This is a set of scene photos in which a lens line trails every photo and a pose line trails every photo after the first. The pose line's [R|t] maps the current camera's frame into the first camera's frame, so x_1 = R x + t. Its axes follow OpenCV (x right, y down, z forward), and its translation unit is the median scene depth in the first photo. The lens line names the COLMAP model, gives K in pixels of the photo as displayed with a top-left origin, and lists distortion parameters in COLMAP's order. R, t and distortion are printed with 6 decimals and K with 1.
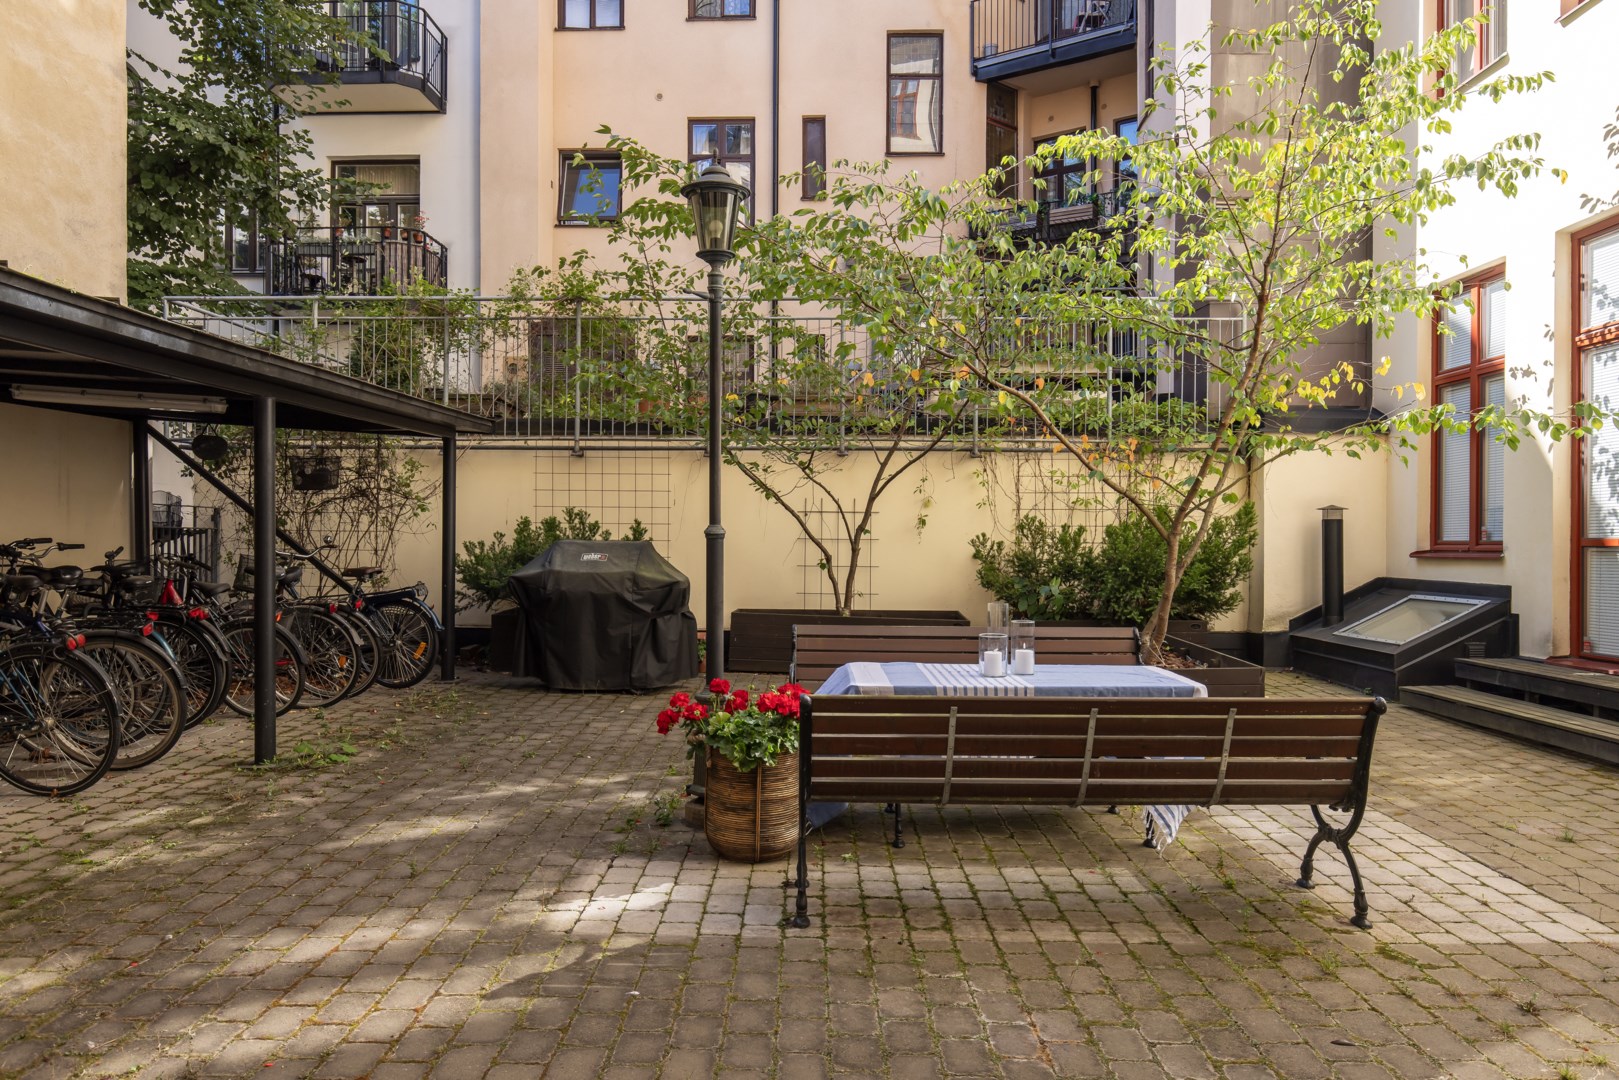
lens RADIAL K [[1157.8, 0, 809.5], [0, 1157.8, 540.0], [0, 0, 1]] dist [-0.000477, 0.003553]
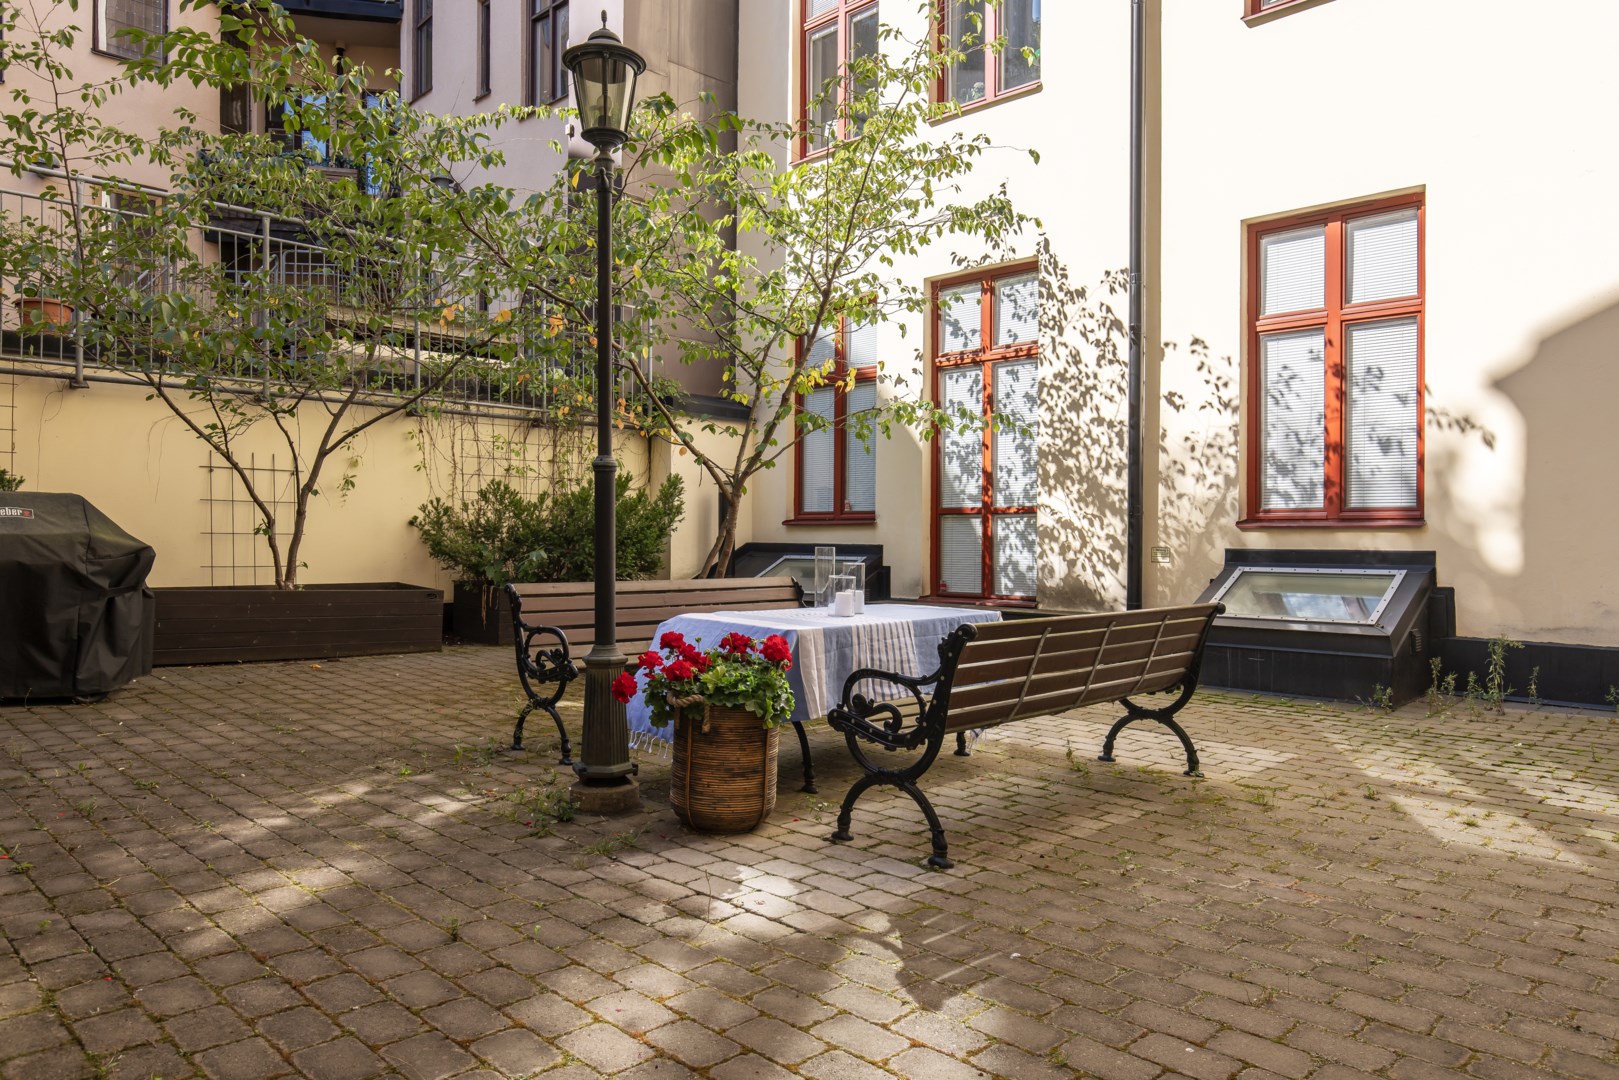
lens RADIAL K [[1089.9, 0, 830.3], [0, 1089.9, 532.6], [0, 0, 1]] dist [-0.005169, -0.001048]
pose [[0.696601, 0.001372, 0.717458, -0.639981], [-0.003496, 0.999993, 0.001483, 0.049625], [-0.717451, -0.003541, 0.696600, 0.391739]]
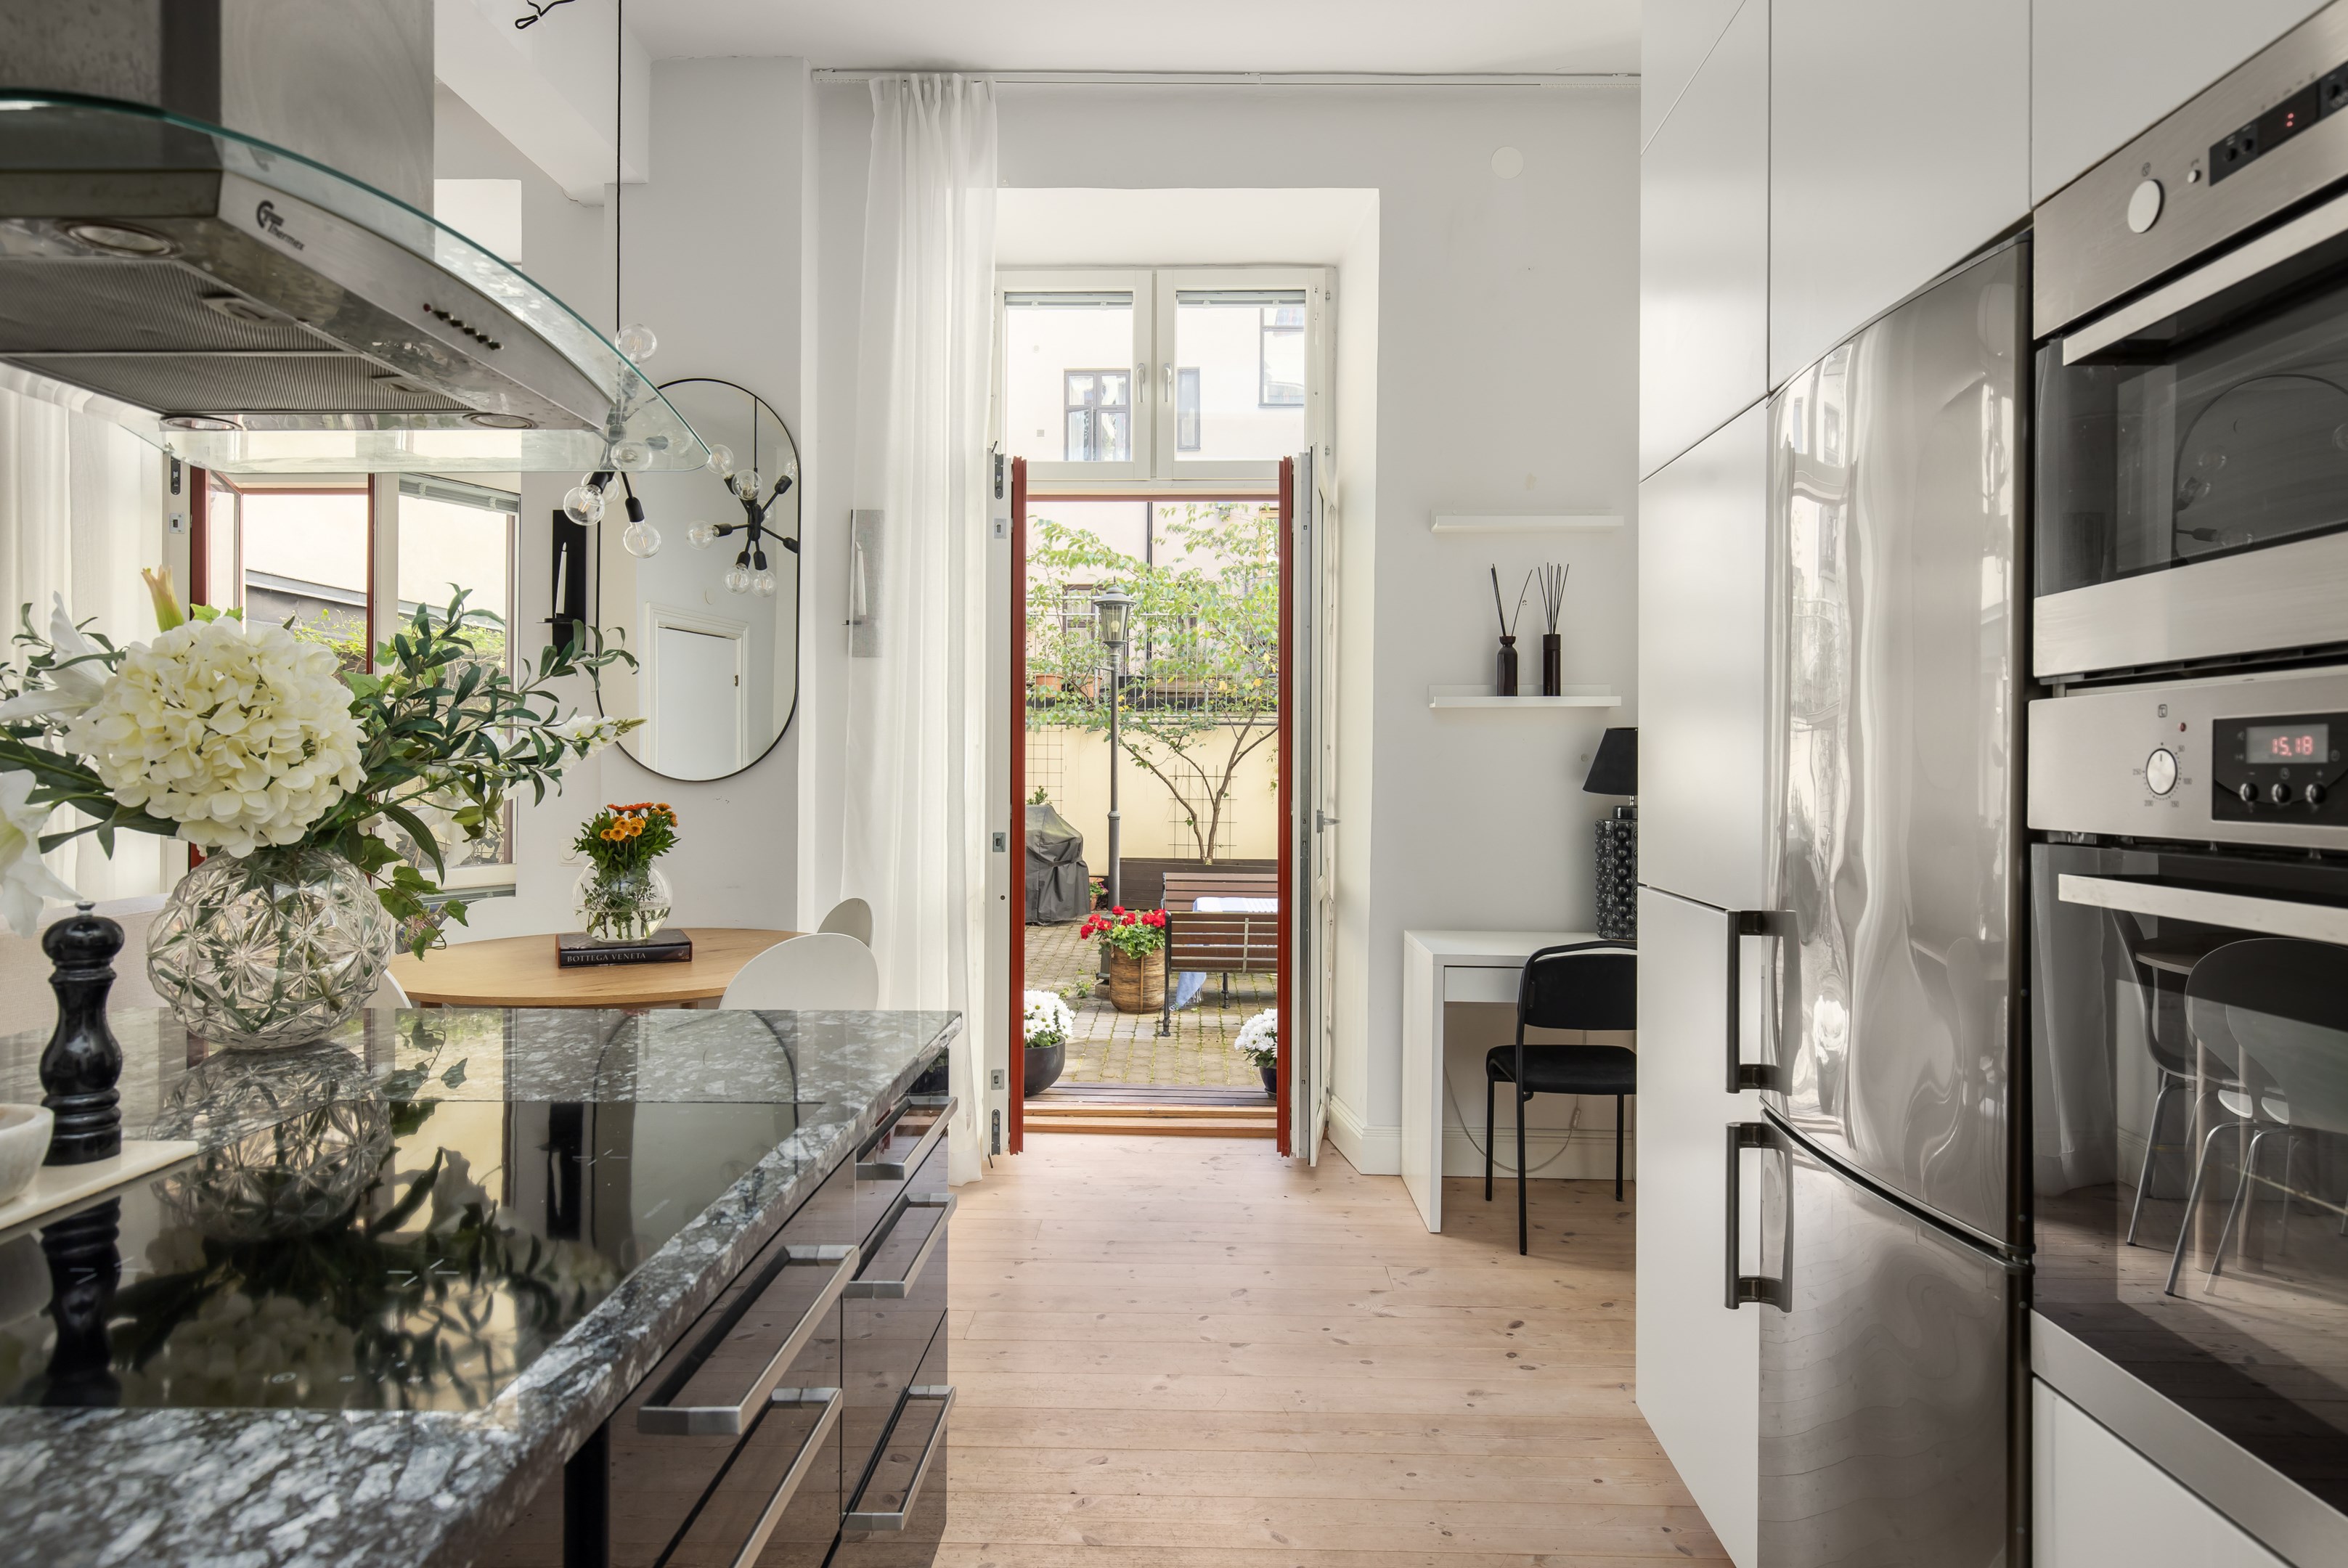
lens RADIAL K [[1390.8, 0, 1174.0], [0, 1390.8, 784.0], [0, 0, 1]] dist [0.000241, 0.001110]
pose [[0.999938, 0.001775, -0.011032, 0.026977], [-0.001618, 0.999898, 0.014161, -0.093402], [0.011056, -0.014143, 0.999839, -1.103662]]
